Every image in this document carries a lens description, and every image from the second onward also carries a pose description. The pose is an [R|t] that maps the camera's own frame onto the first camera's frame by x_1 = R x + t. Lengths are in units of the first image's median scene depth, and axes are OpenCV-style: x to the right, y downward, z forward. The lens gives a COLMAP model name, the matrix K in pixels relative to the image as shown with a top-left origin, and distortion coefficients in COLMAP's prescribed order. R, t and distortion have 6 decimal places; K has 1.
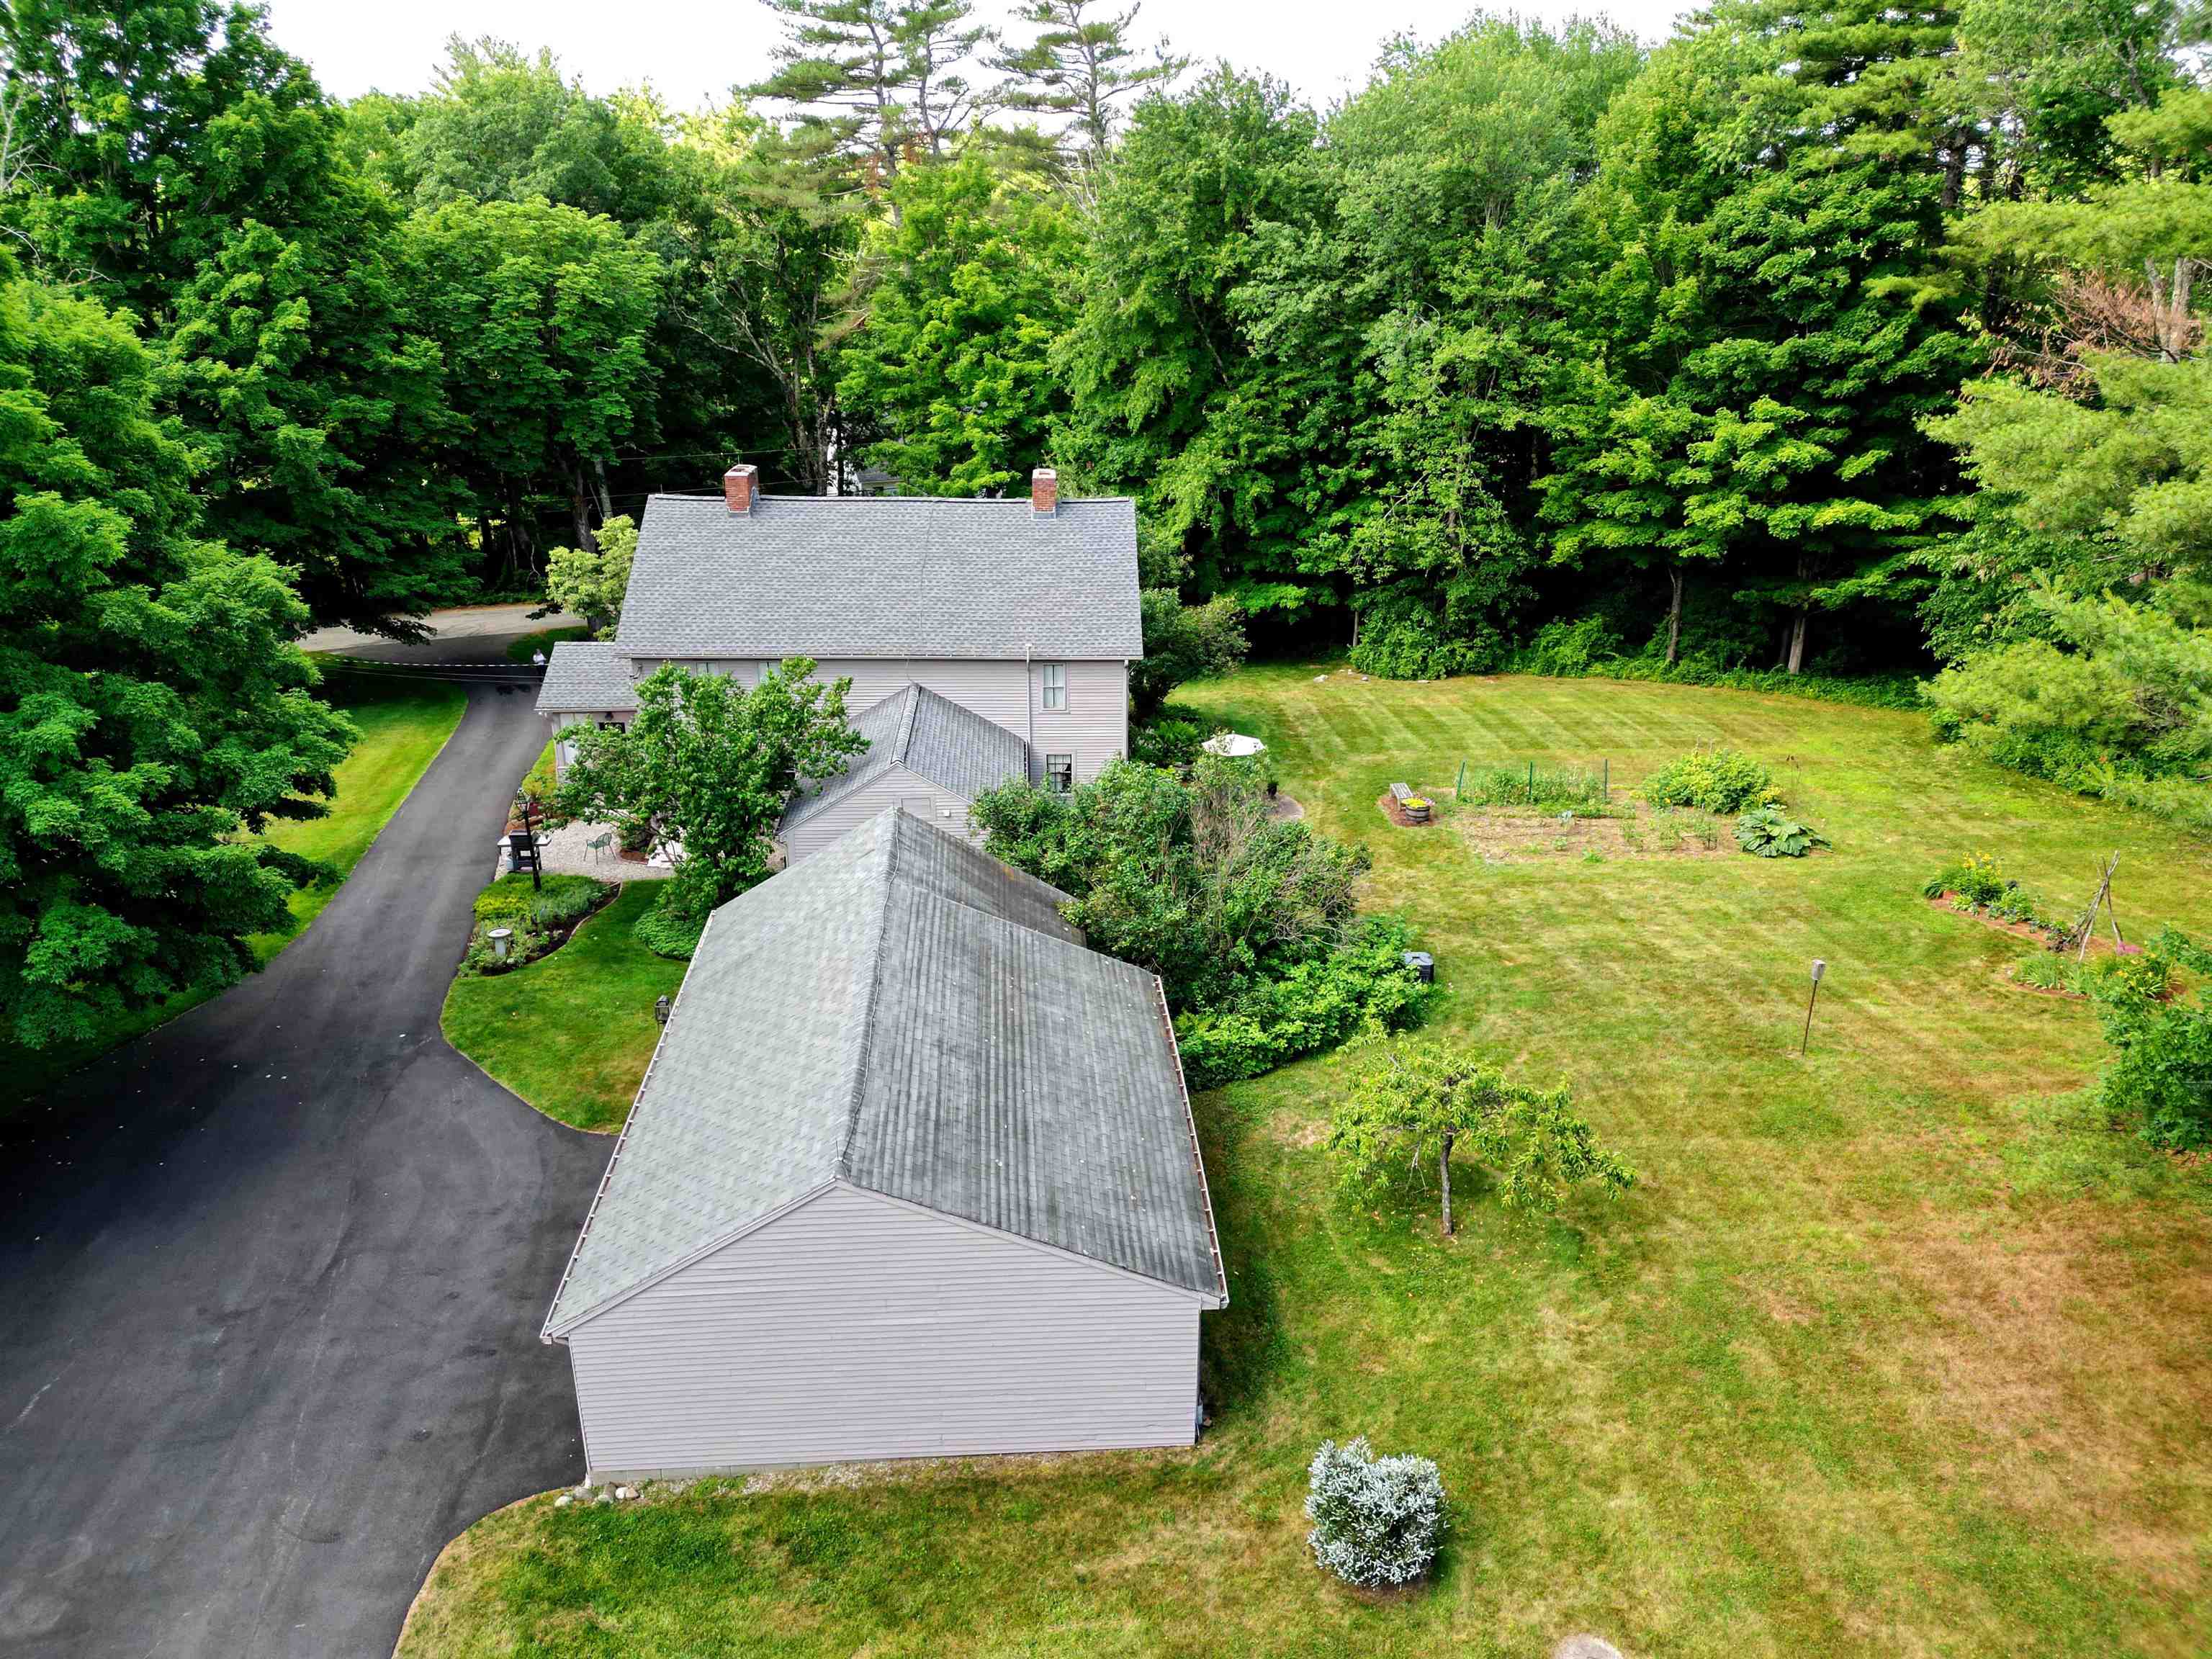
lens RADIAL K [[1595.2, 0, 1105.3], [0, 1595.2, 829.6], [0, 0, 1]] dist [0.039728, -0.007715]
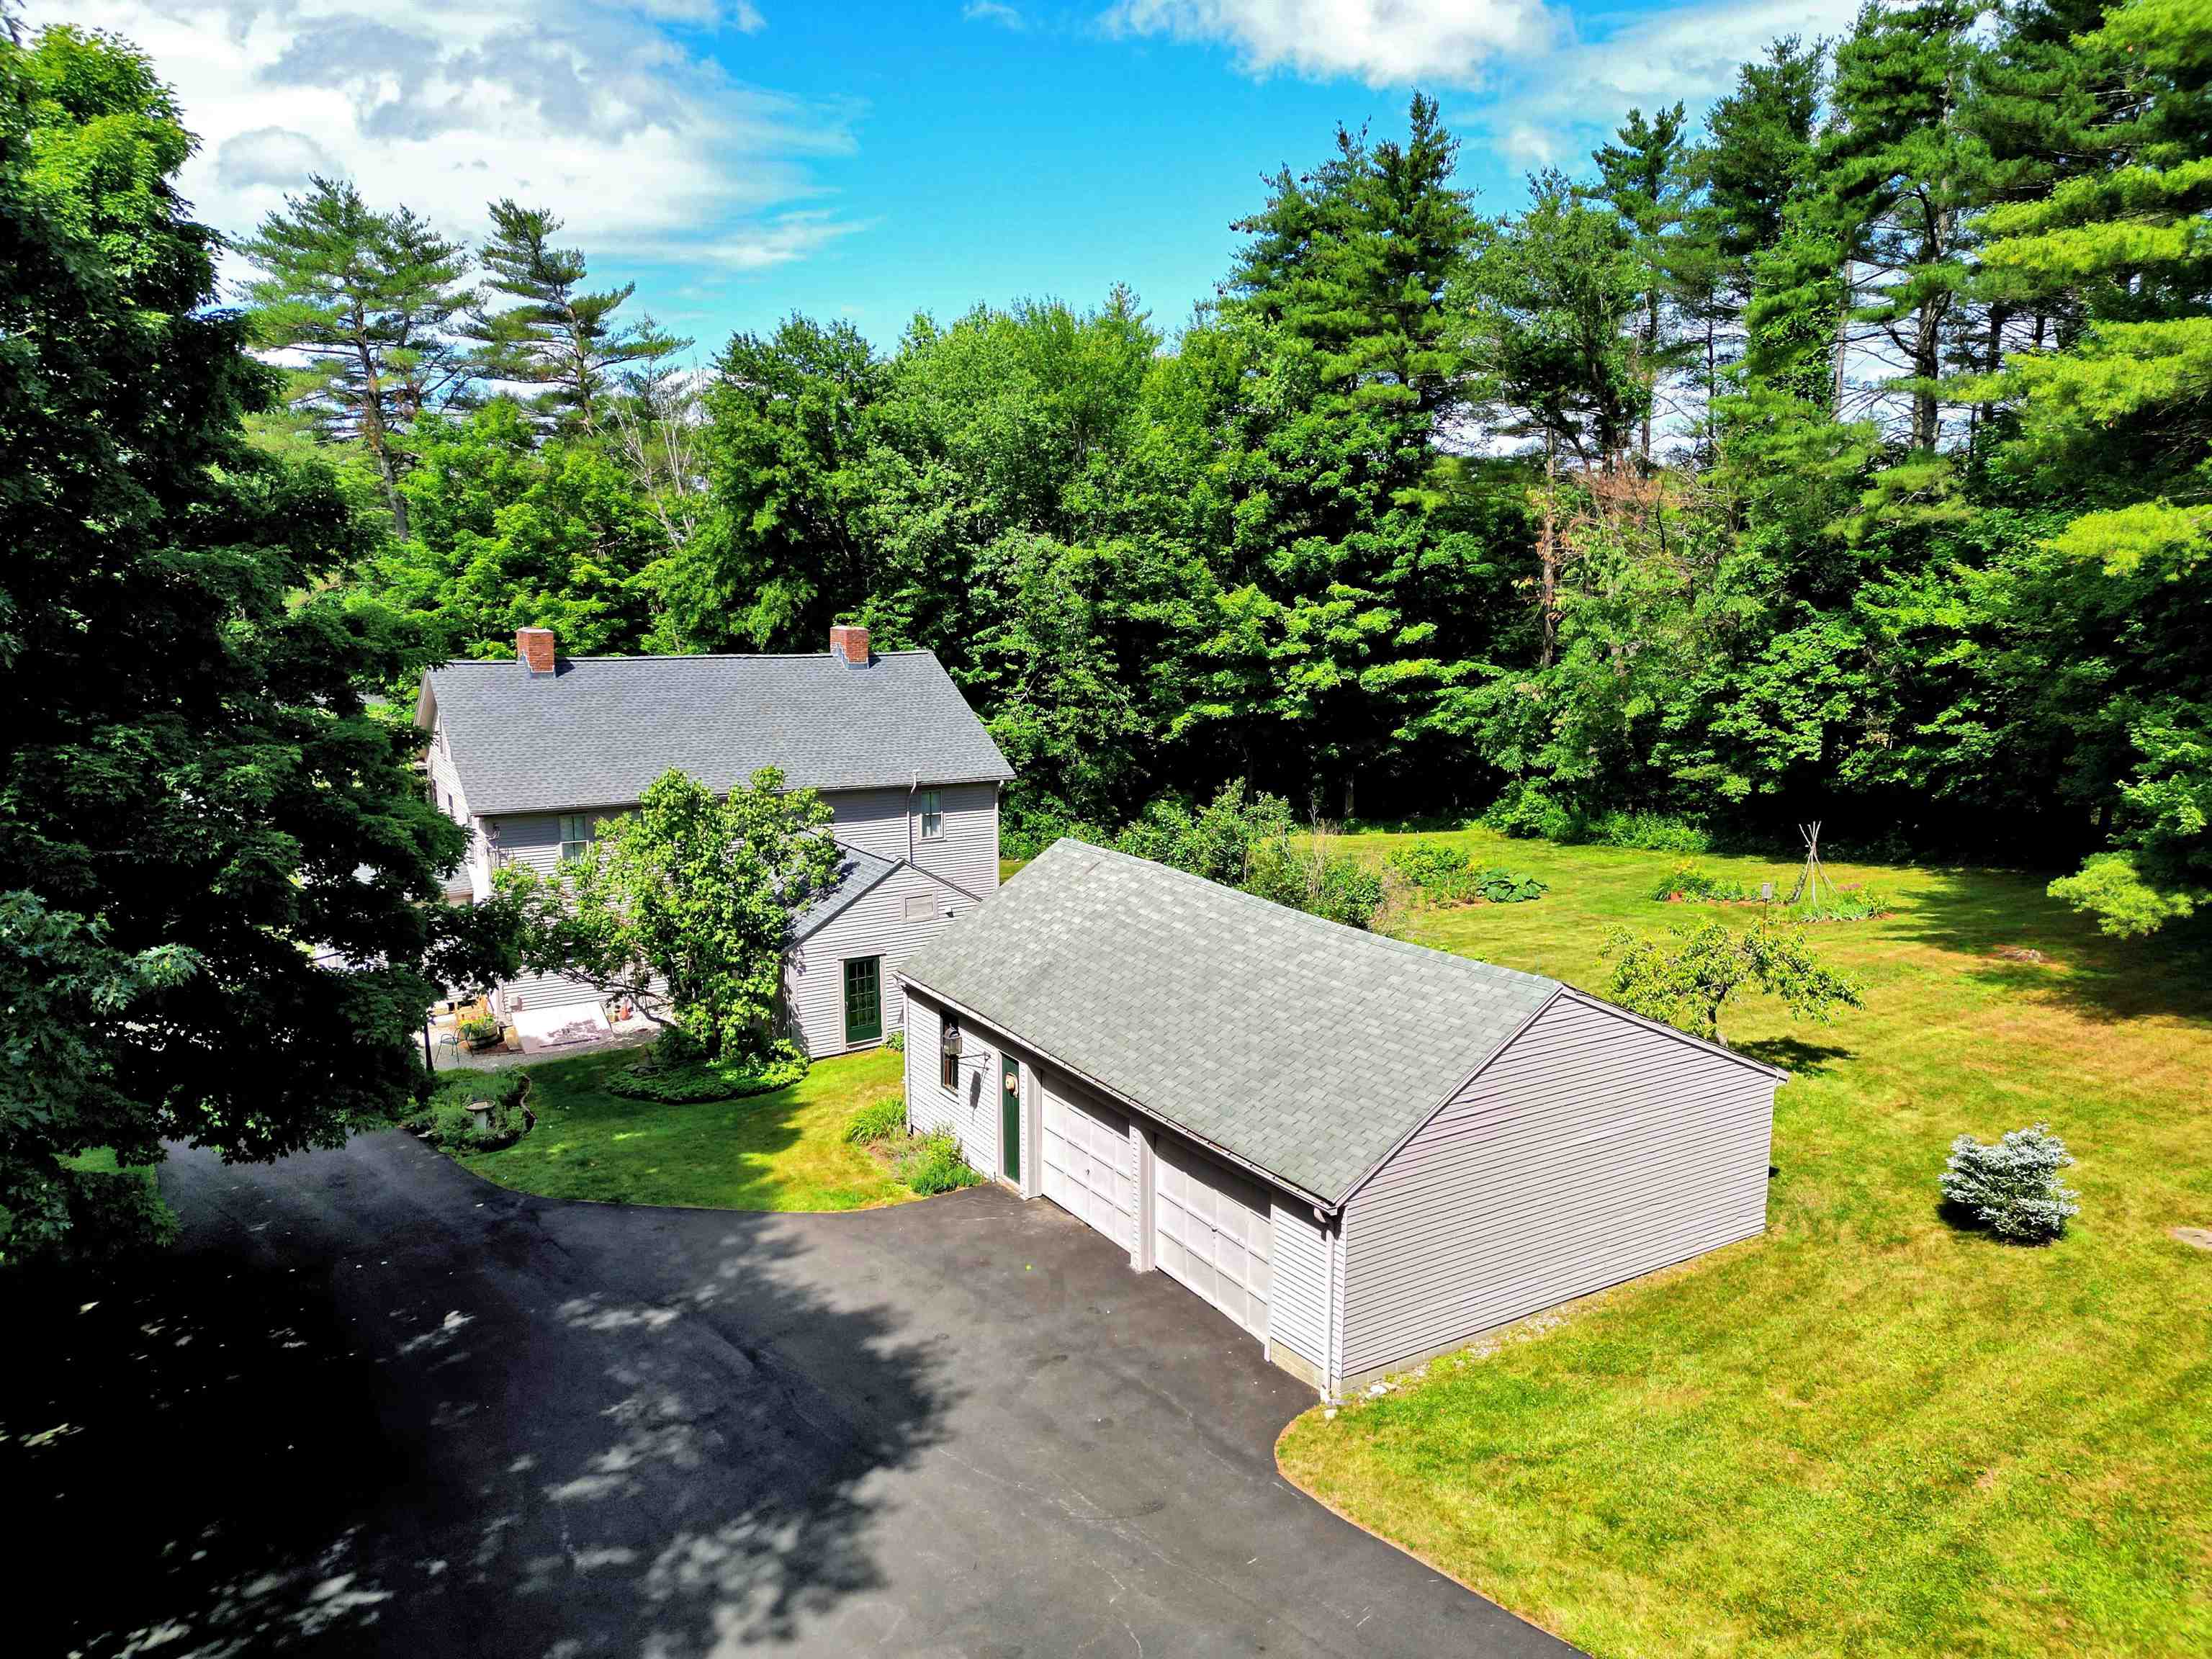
lens RADIAL K [[1595.2, 0, 1106.3], [0, 1595.2, 830.4], [0, 0, 1]] dist [0.039728, -0.007715]
pose [[0.872327, -0.080369, 0.482272, -0.338221], [0.185430, 0.967086, -0.174242, 0.091345], [-0.452395, 0.241424, 0.858518, 0.079411]]
